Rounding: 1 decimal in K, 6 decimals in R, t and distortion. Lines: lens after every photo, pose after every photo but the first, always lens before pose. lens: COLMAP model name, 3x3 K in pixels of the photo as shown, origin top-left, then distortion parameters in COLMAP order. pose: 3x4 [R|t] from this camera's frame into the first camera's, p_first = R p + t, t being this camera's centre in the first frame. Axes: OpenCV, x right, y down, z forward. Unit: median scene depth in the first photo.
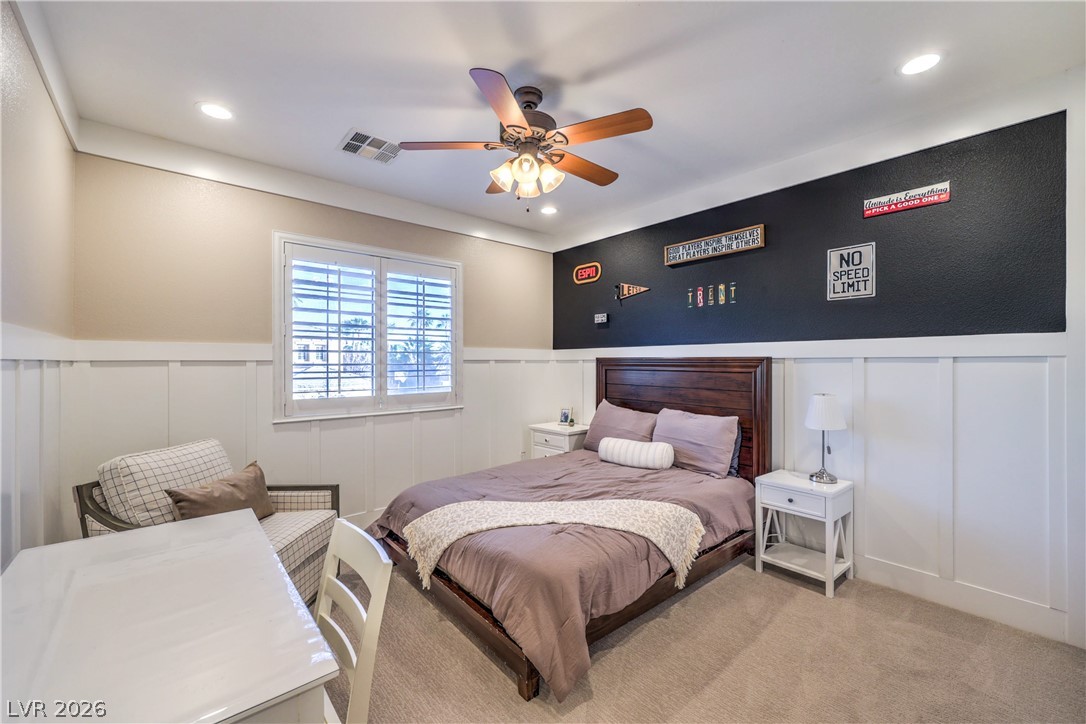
lens RADIAL K [[440.8, 0, 546.0], [0, 440.8, 364.2], [0, 0, 1]] dist [0.001552, -0.000040]
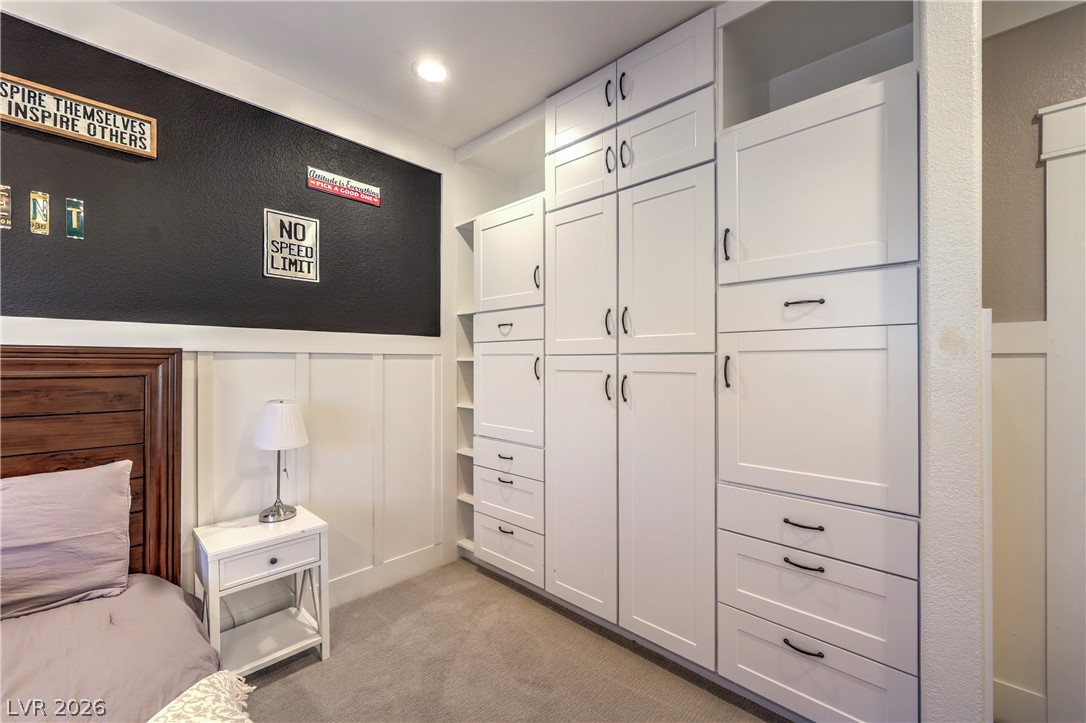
lens RADIAL K [[440.8, 0, 544.8], [0, 440.8, 361.5], [0, 0, 1]] dist [0.001552, -0.000040]
pose [[-0.101809, -0.003770, 0.994797, -0.158250], [-0.000510, 0.999993, 0.003737, -0.002409], [-0.994804, -0.000127, -0.101810, 0.623693]]
